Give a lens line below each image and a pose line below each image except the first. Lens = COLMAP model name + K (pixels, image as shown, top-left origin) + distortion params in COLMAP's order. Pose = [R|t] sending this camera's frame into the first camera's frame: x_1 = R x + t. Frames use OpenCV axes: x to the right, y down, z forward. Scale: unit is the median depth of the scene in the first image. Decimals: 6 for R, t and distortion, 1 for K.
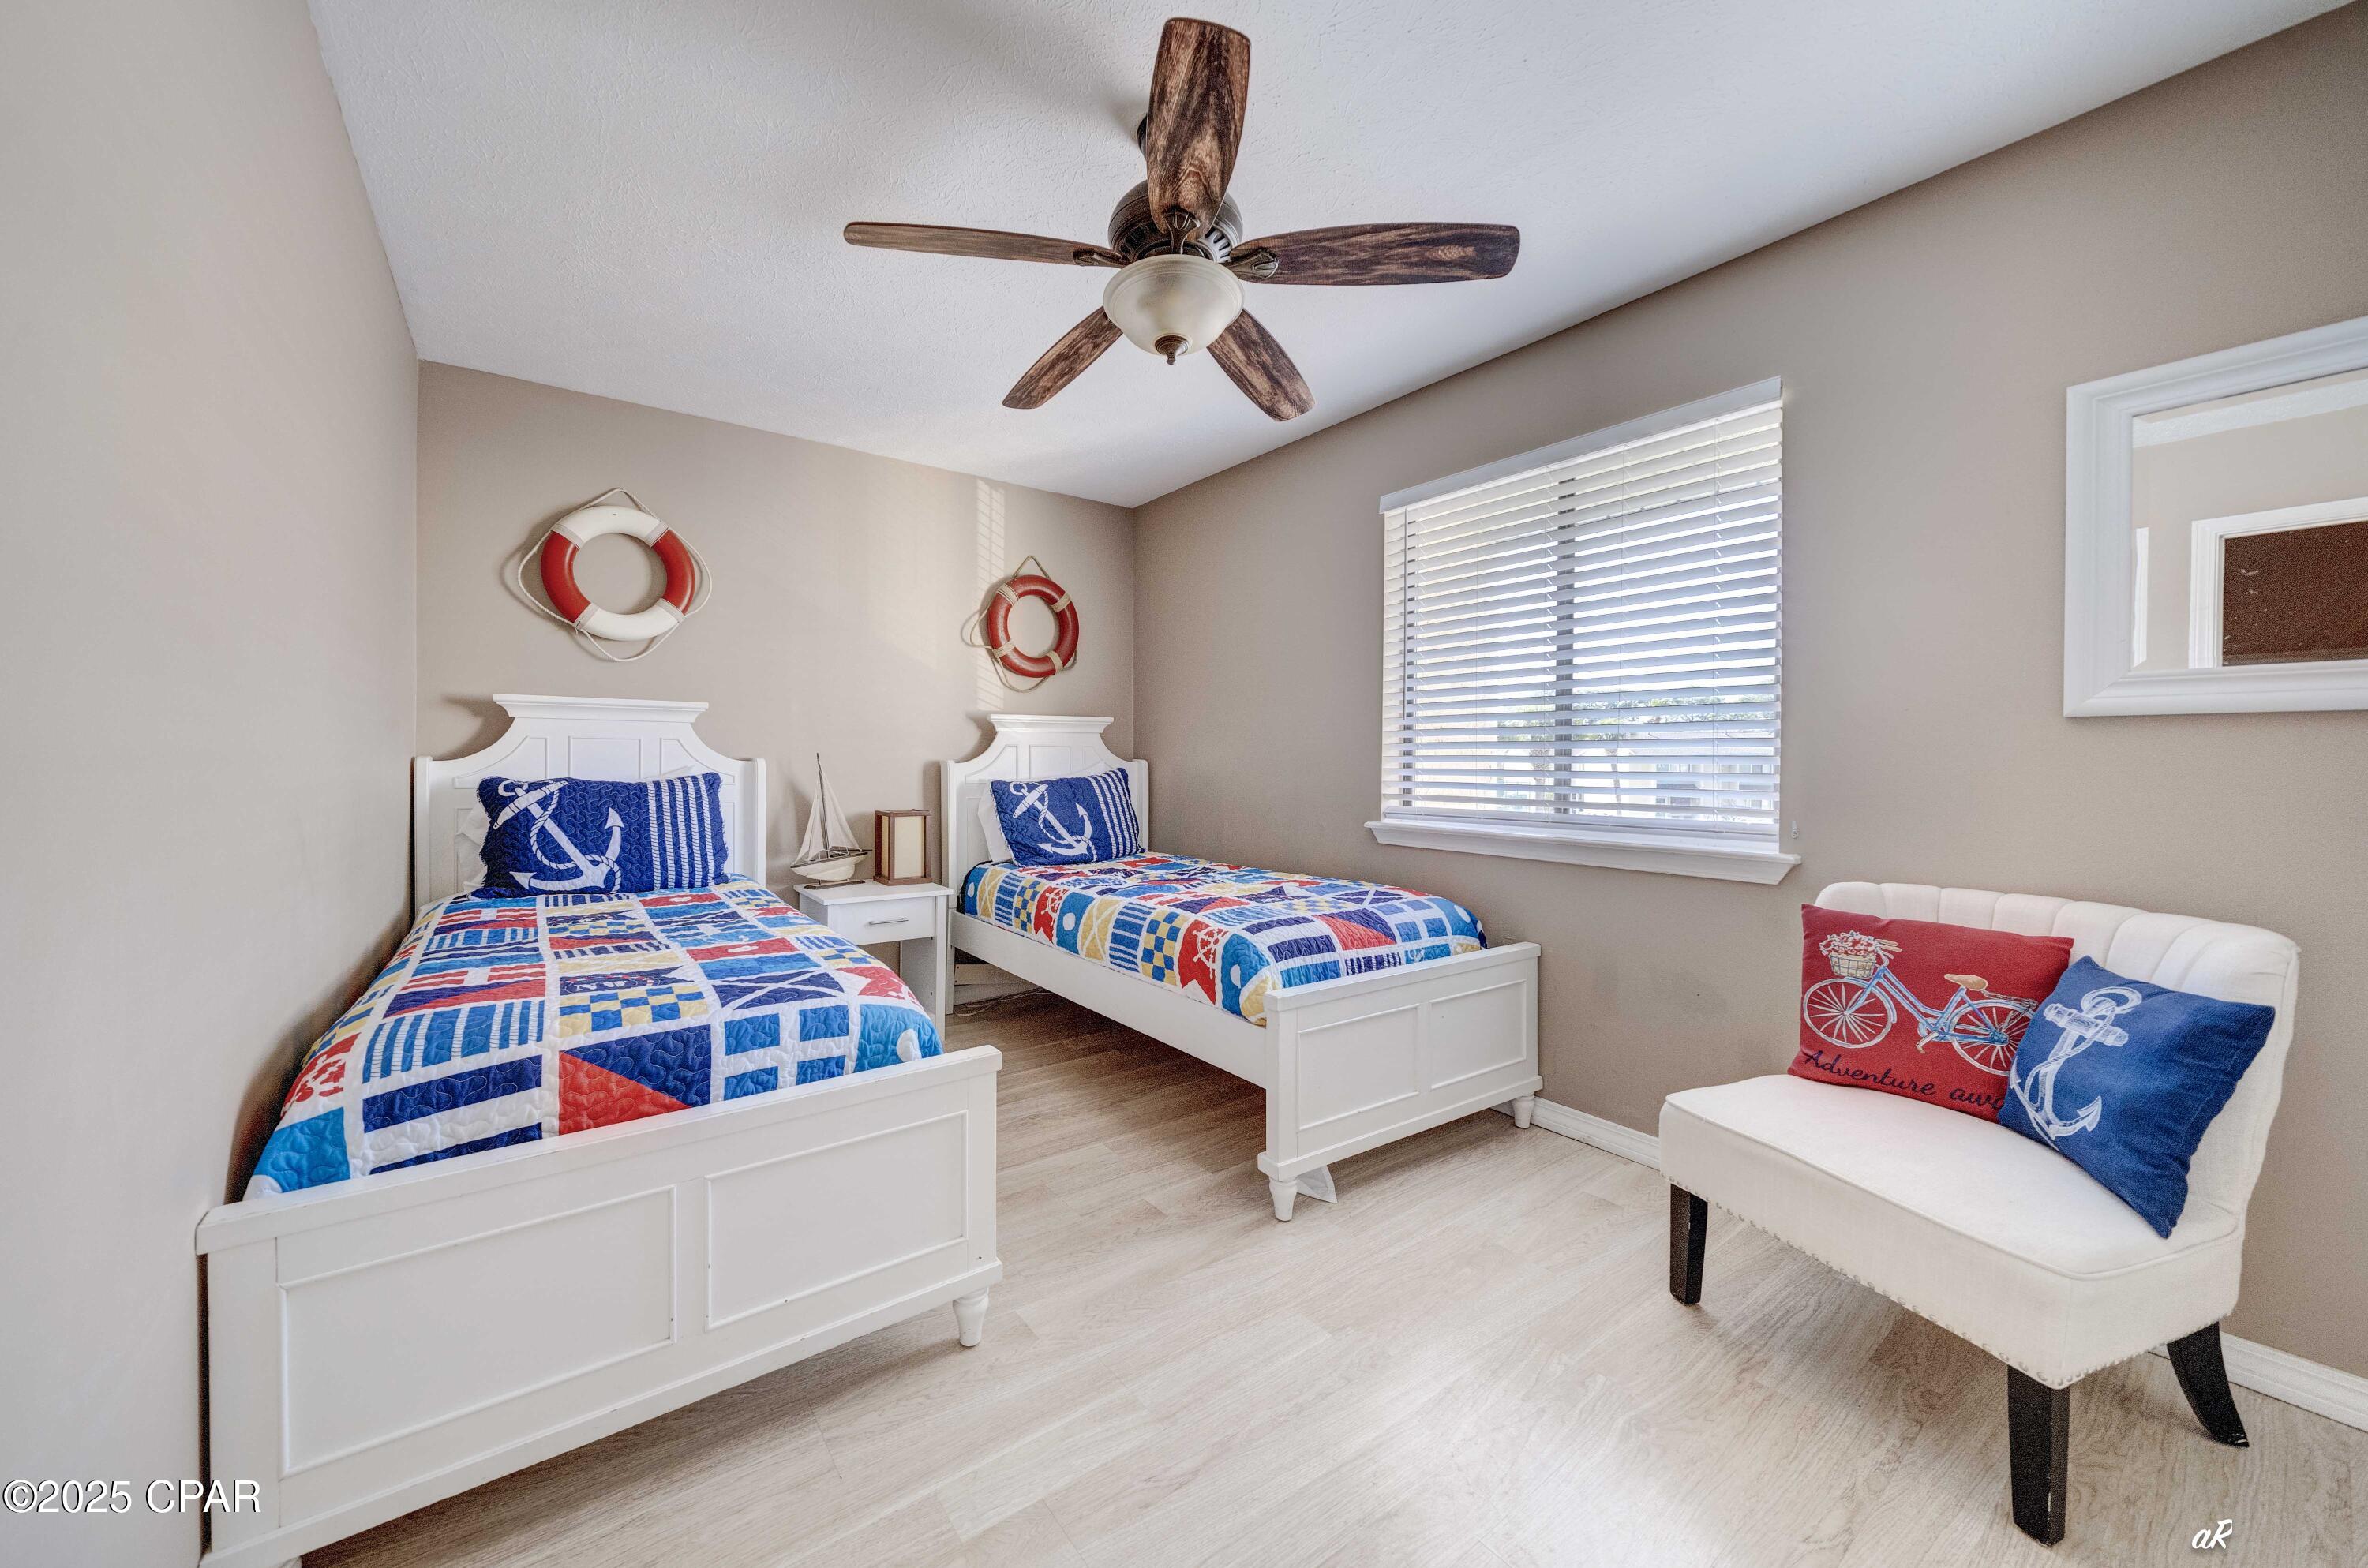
lens RADIAL K [[807.8, 0, 1140.7], [0, 807.8, 765.2], [0, 0, 1]] dist [-0.009460, 0.000732]
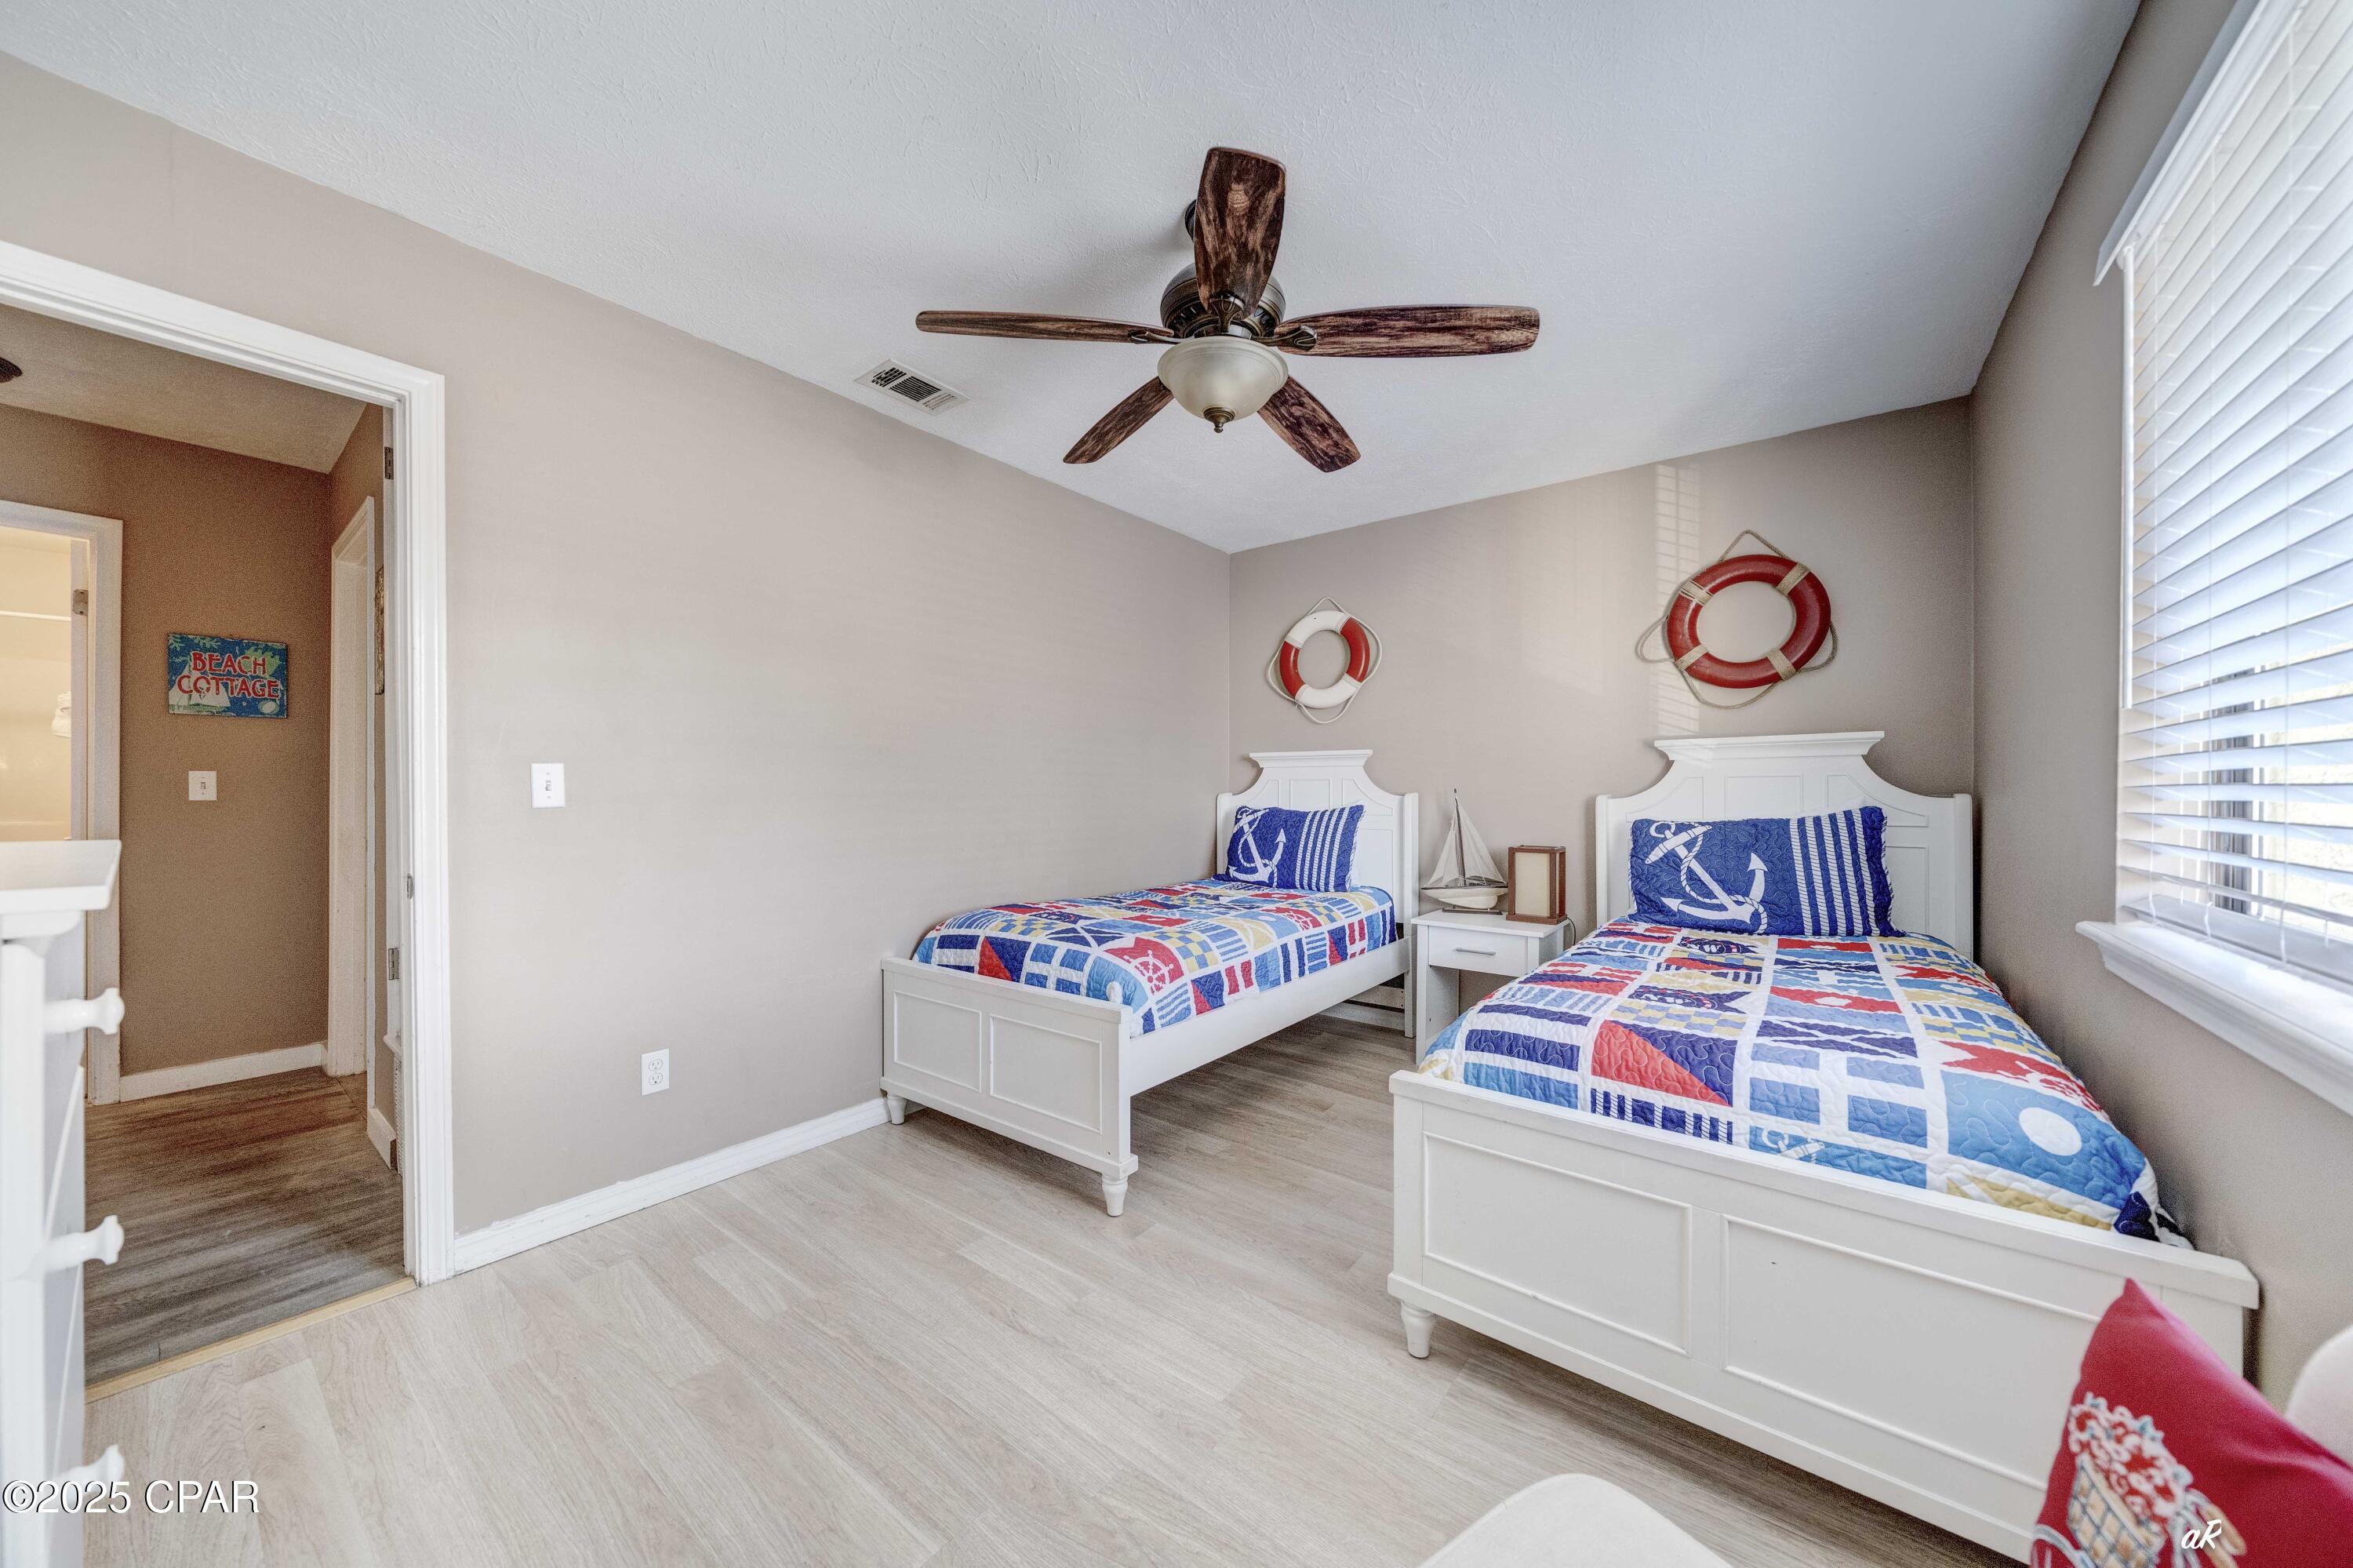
lens RADIAL K [[802.8, 0, 1173.8], [0, 802.8, 792.5], [0, 0, 1]] dist [-0.009460, 0.000732]
pose [[0.316079, -0.003121, -0.948728, 0.592746], [-0.005345, 0.999973, -0.005070, -0.002463], [0.948718, 0.006673, 0.316054, 0.341191]]
